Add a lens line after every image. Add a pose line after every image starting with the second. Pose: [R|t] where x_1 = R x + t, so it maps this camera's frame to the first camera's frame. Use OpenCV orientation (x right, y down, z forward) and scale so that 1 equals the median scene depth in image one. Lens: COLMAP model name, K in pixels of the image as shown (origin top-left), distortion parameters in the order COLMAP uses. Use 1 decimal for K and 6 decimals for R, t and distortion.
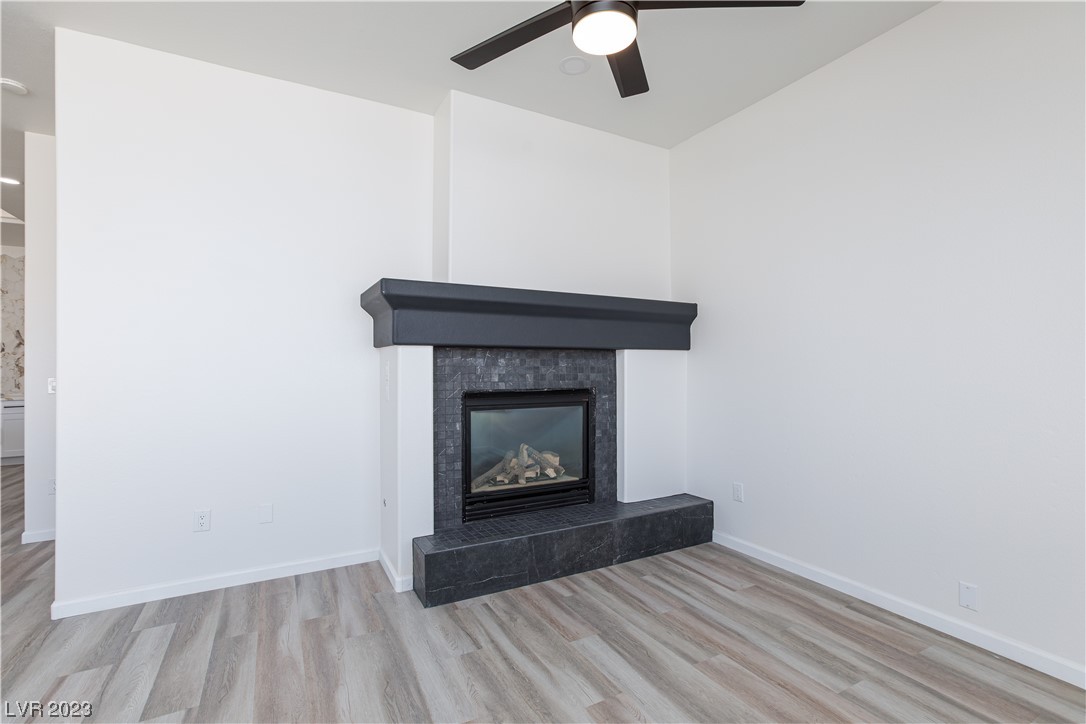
lens RADIAL K [[500.4, 0, 548.1], [0, 500.4, 363.2], [0, 0, 1]] dist [-0.033520, 0.021226]
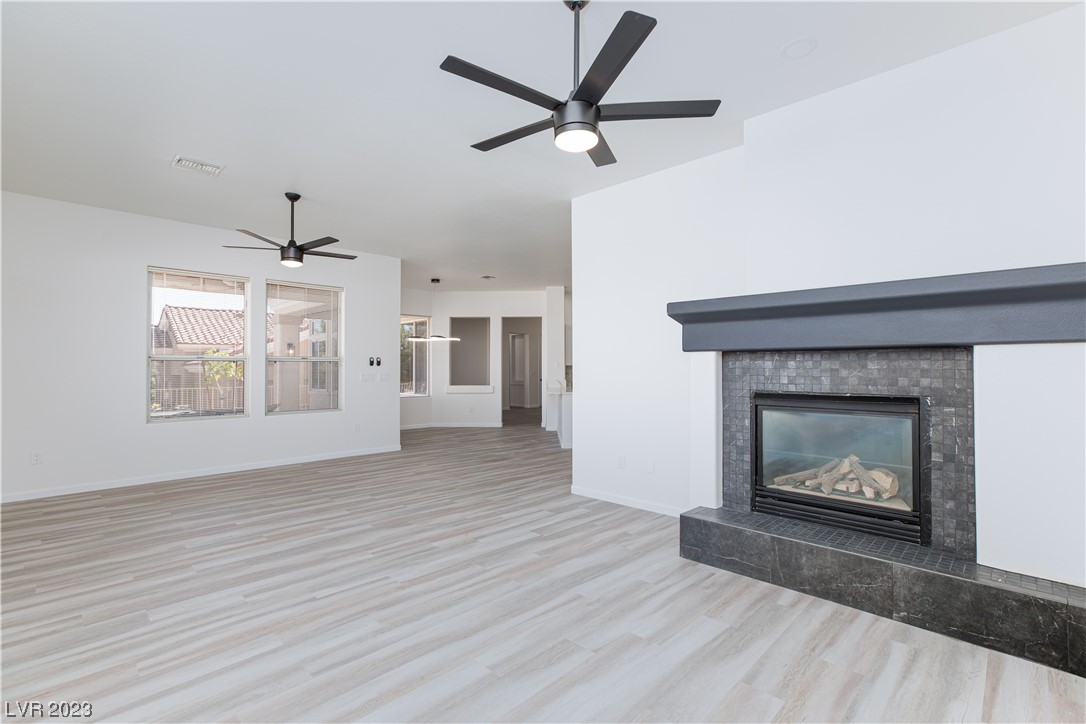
lens RADIAL K [[500.4, 0, 548.1], [0, 500.4, 363.2], [0, 0, 1]] dist [-0.033520, 0.021226]
pose [[0.293555, -0.006266, -0.955922, 0.718501], [0.003702, 0.999978, -0.005419, -0.001057], [0.955935, -0.001948, 0.293572, 0.240126]]
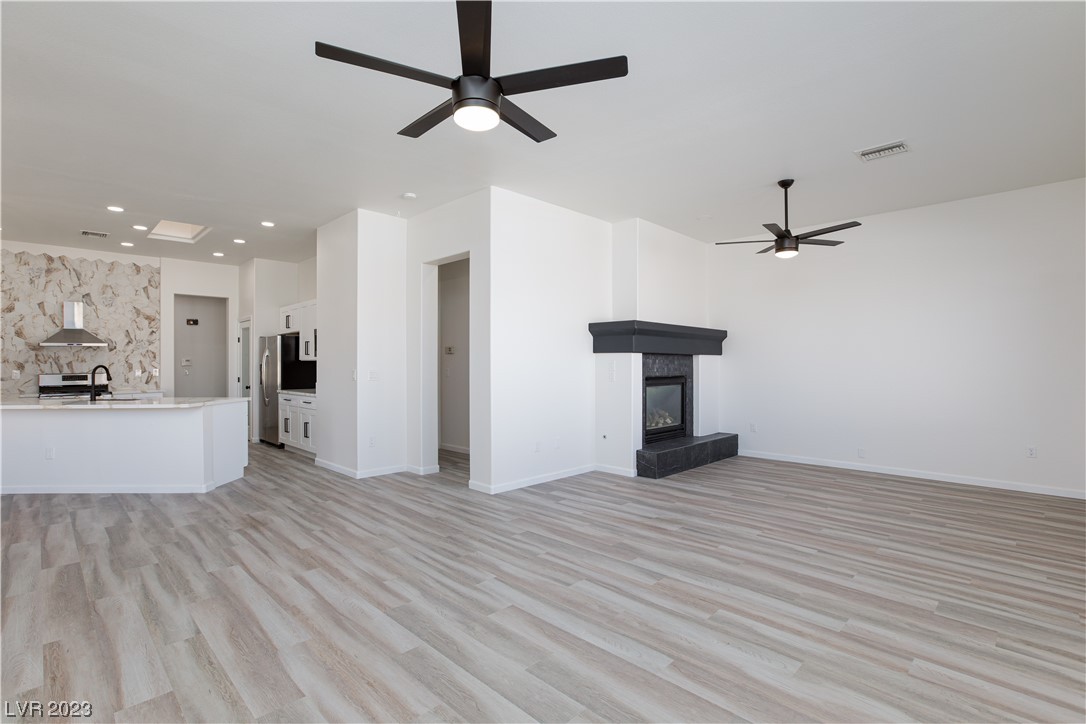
lens RADIAL K [[500.4, 0, 548.1], [0, 500.4, 363.2], [0, 0, 1]] dist [-0.033520, 0.021226]
pose [[0.957581, 0.003468, 0.288143, -1.047708], [-0.004254, 0.999989, 0.002102, 0.002599], [-0.288133, -0.003238, 0.957585, -0.715989]]
